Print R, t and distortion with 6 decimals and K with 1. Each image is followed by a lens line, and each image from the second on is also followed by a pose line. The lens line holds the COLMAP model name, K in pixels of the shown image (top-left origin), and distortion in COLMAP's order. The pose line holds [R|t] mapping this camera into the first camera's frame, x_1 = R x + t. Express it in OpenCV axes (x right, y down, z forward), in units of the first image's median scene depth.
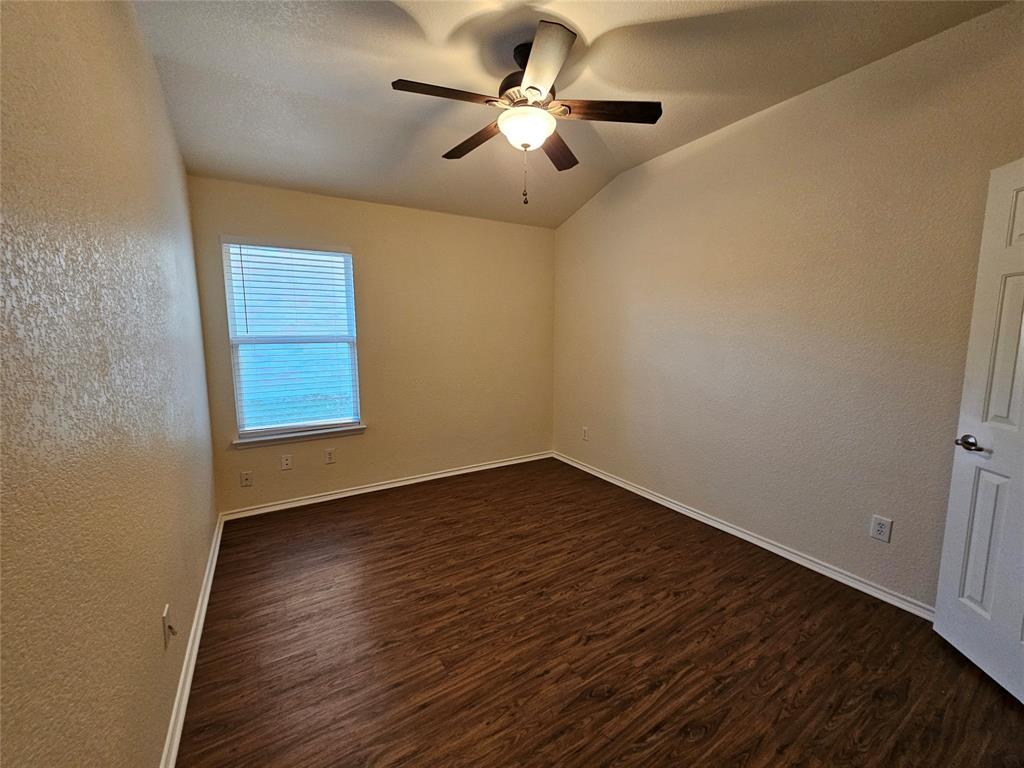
lens RADIAL K [[417.0, 0, 503.8], [0, 417.0, 383.3], [0, 0, 1]] dist [-0.003540, 0.001142]
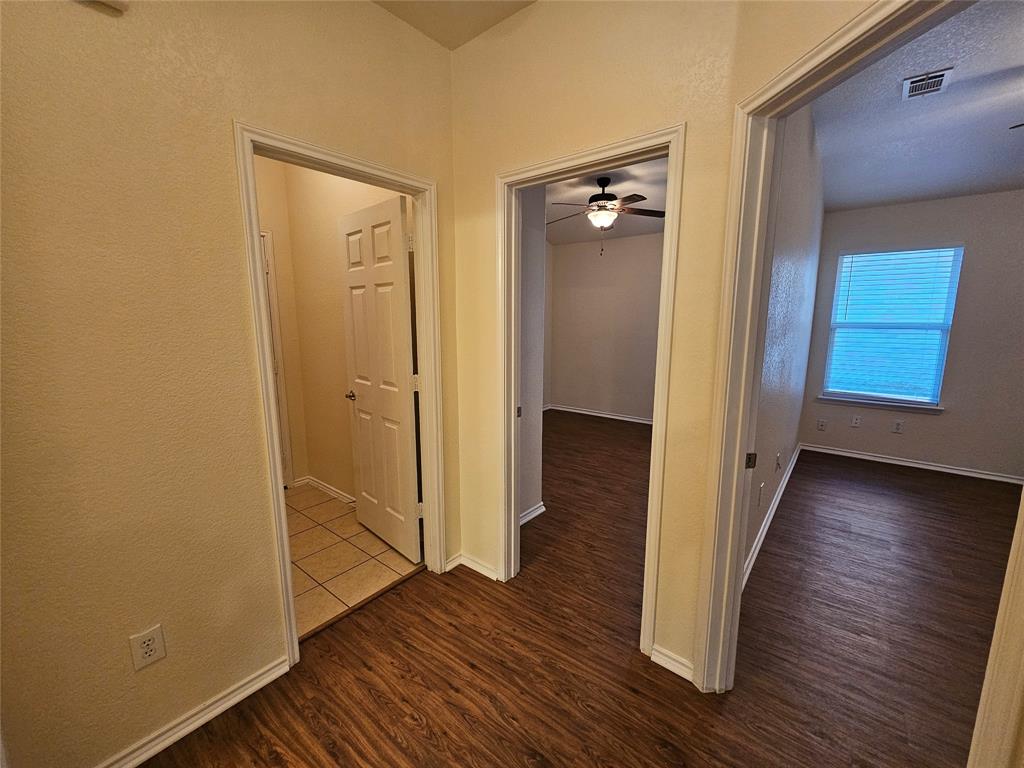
lens RADIAL K [[417.0, 0, 527.3], [0, 417.0, 385.8], [0, 0, 1]] dist [-0.003540, 0.001142]
pose [[0.377868, 0.156197, -0.912589, 0.342302], [-0.120704, 0.985565, 0.118708, 0.070862], [0.917958, 0.065297, 0.391267, -0.602995]]
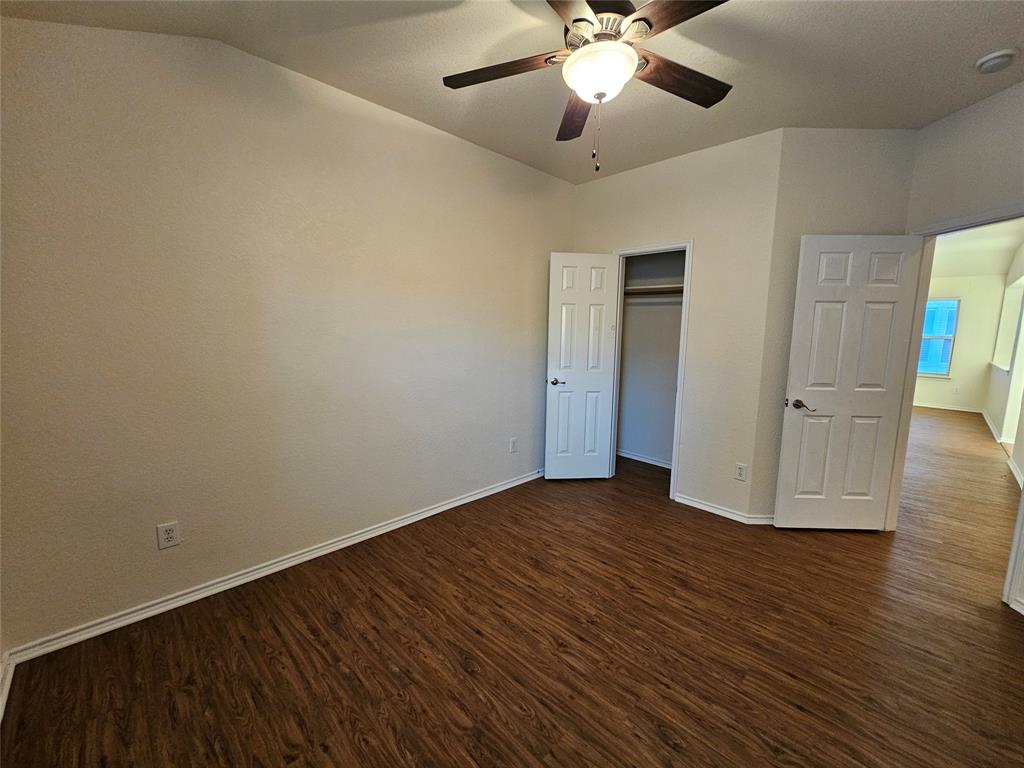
lens RADIAL K [[417.0, 0, 531.8], [0, 417.0, 381.7], [0, 0, 1]] dist [-0.003540, 0.001142]
pose [[-0.275443, -0.130778, 0.952380, -0.630641], [0.102447, 0.981068, 0.164346, -0.158901], [-0.955843, 0.142837, -0.256830, 1.211950]]
